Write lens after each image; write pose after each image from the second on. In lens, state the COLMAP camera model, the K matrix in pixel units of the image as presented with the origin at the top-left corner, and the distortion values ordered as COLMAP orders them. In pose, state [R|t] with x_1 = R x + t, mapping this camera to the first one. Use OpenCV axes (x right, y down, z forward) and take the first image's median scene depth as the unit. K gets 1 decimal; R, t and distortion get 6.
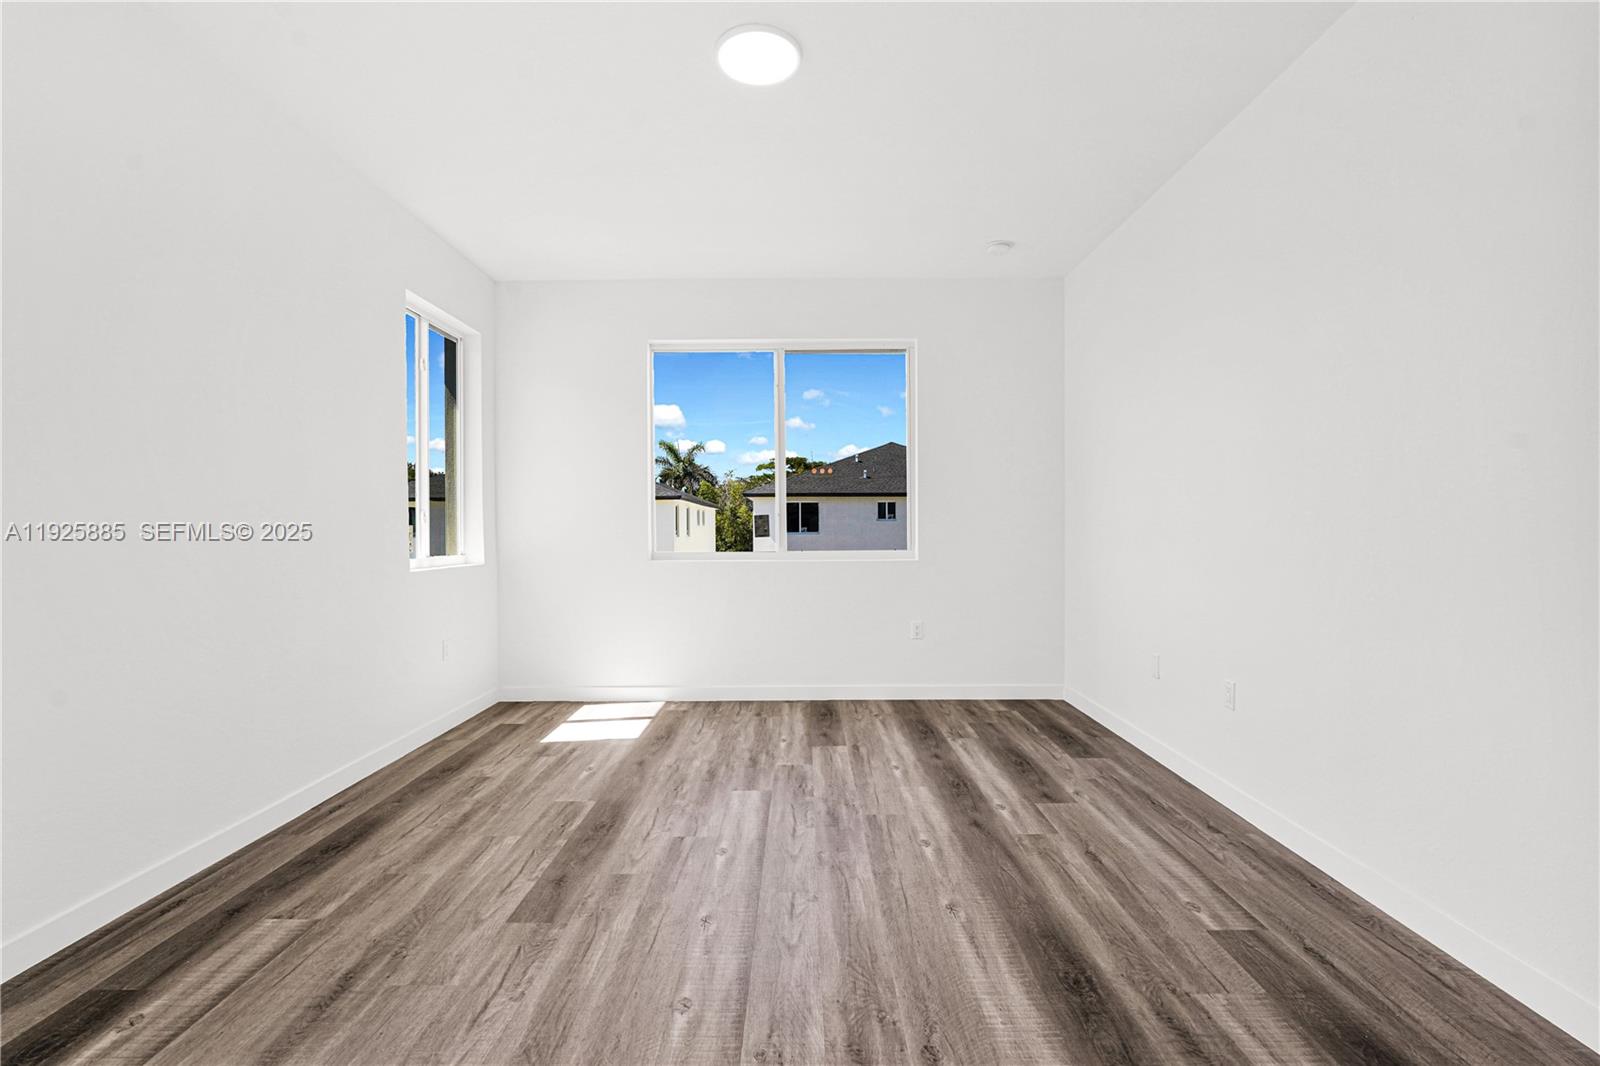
lens RADIAL K [[718.6, 0, 798.7], [0, 718.6, 537.9], [0, 0, 1]] dist [-0.020324, 0.011323]
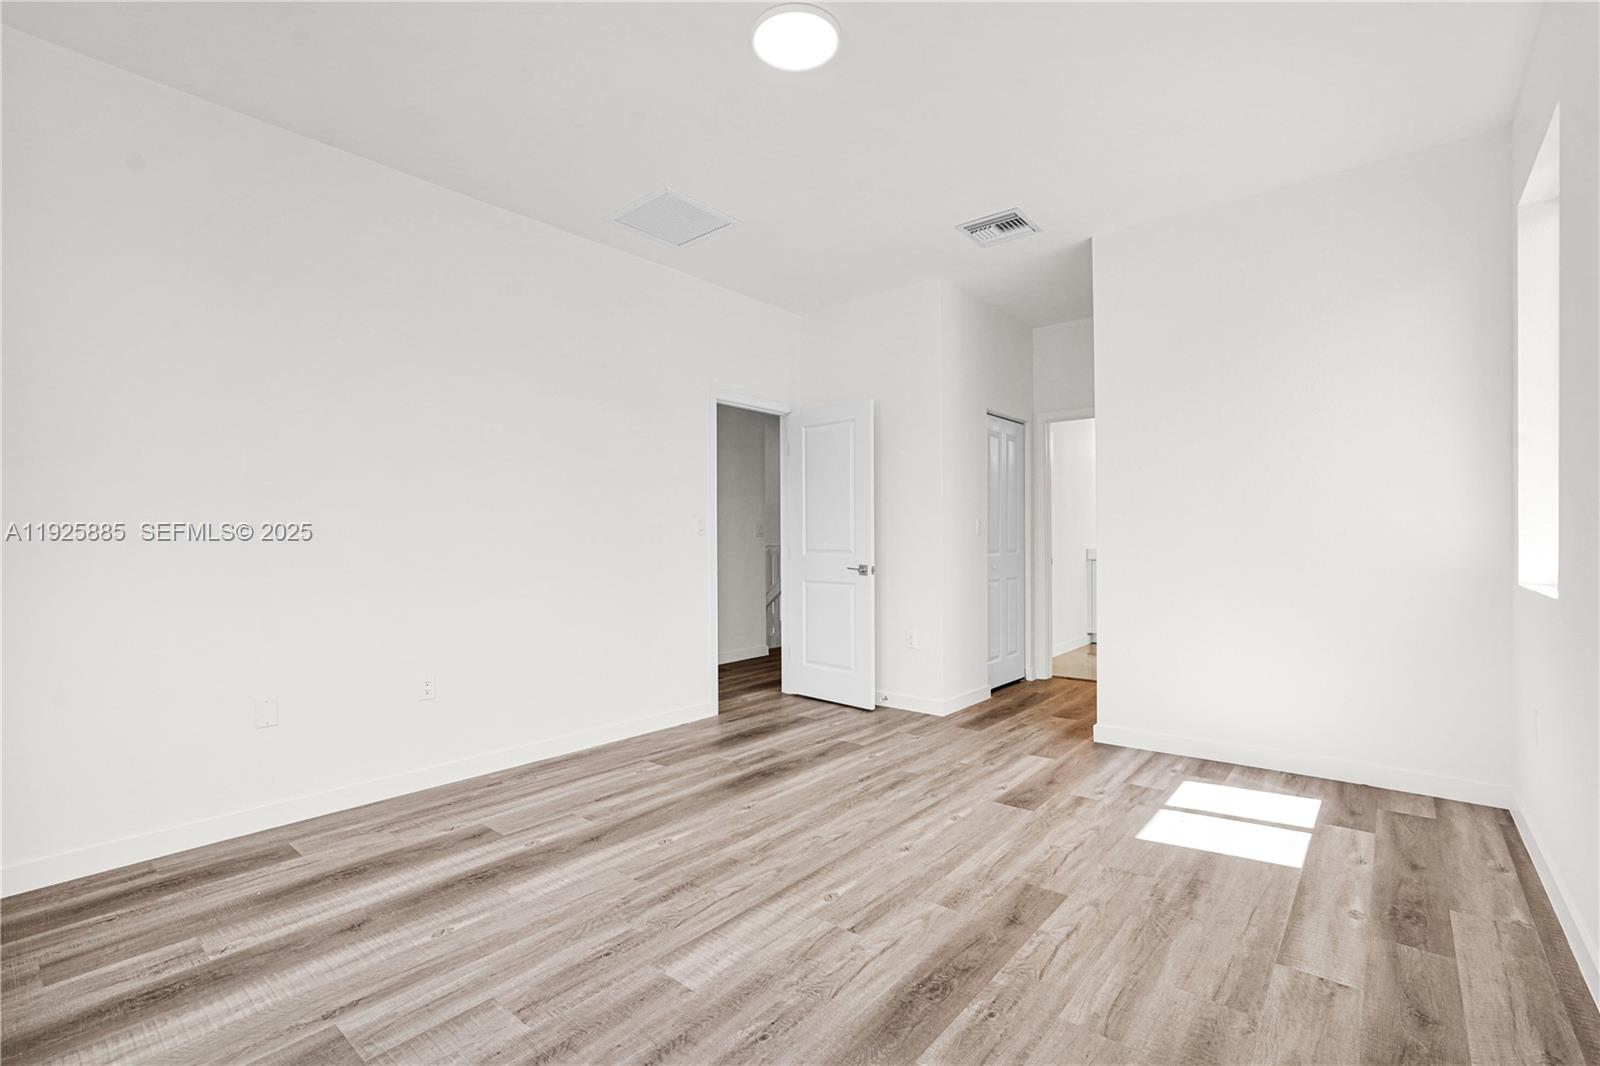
lens RADIAL K [[718.6, 0, 798.7], [0, 718.6, 537.9], [0, 0, 1]] dist [-0.020324, 0.011323]
pose [[-0.768798, 0.011637, 0.639385, -0.659534], [0.017955, 0.999833, 0.003393, -0.010538], [-0.639239, 0.014089, -0.768879, 1.730957]]
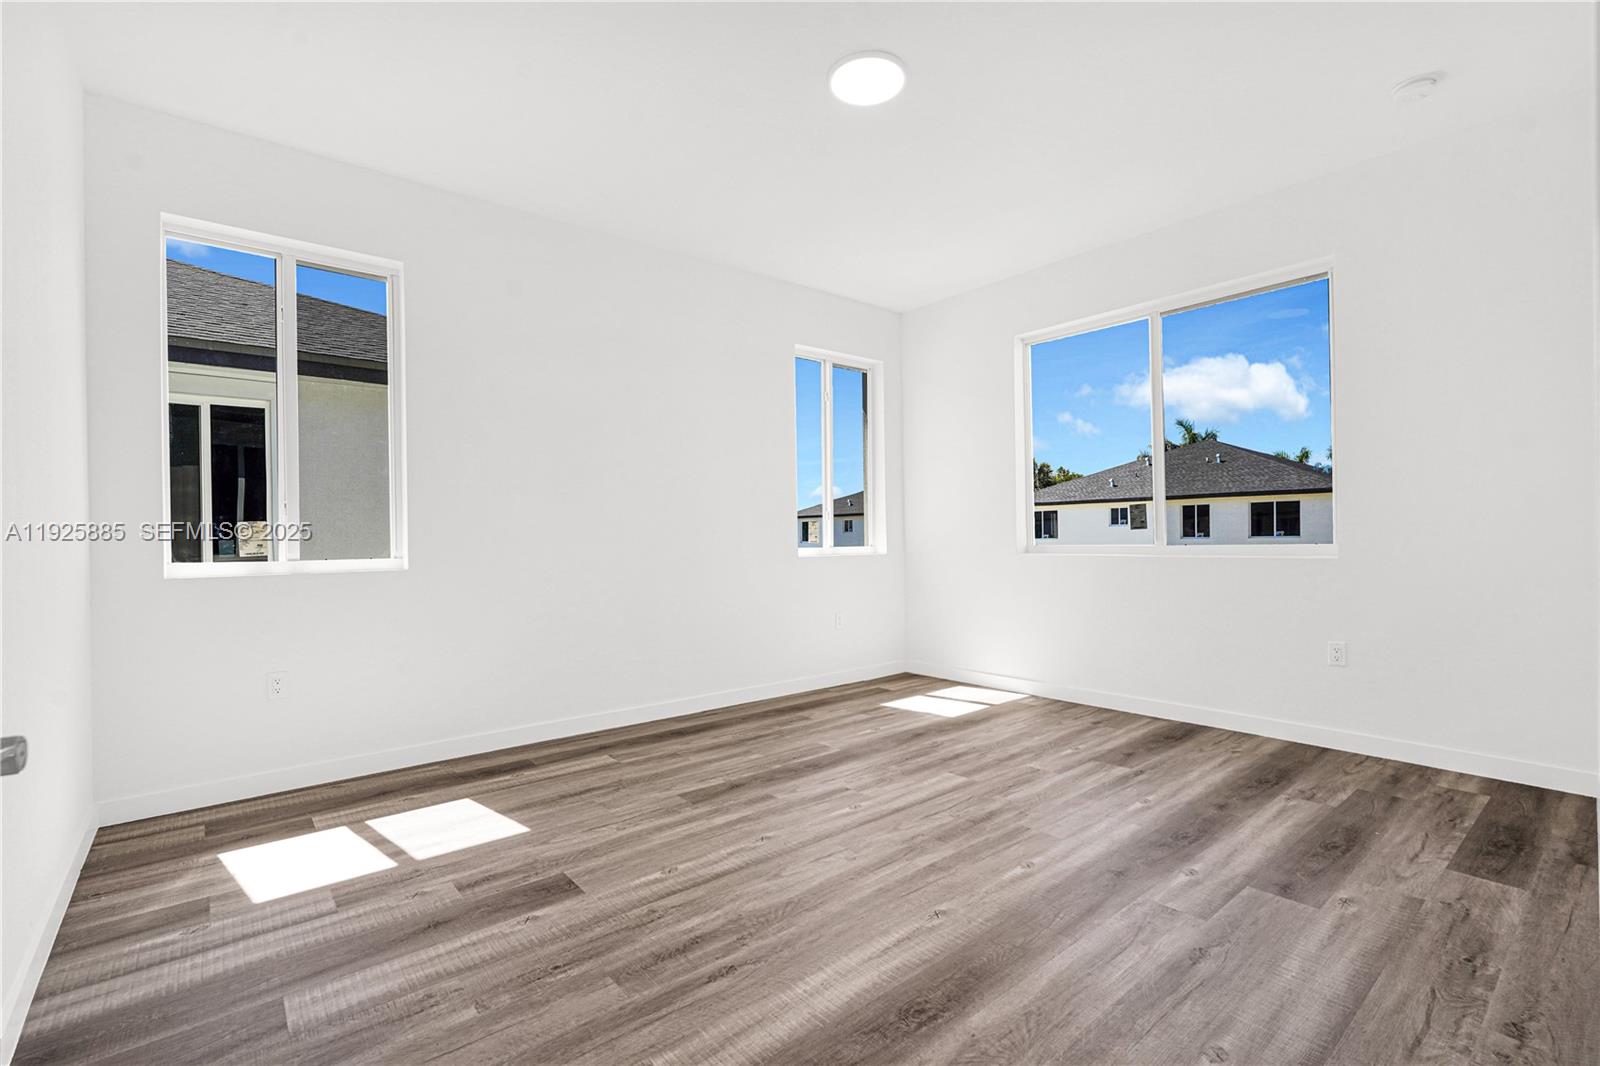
lens RADIAL K [[718.6, 0, 798.7], [0, 718.6, 537.9], [0, 0, 1]] dist [-0.020324, 0.011323]
pose [[0.639321, -0.003328, -0.768933, 0.705417], [0.001066, 0.999994, -0.003441, 0.025169], [0.768939, 0.001380, 0.639320, 0.225349]]
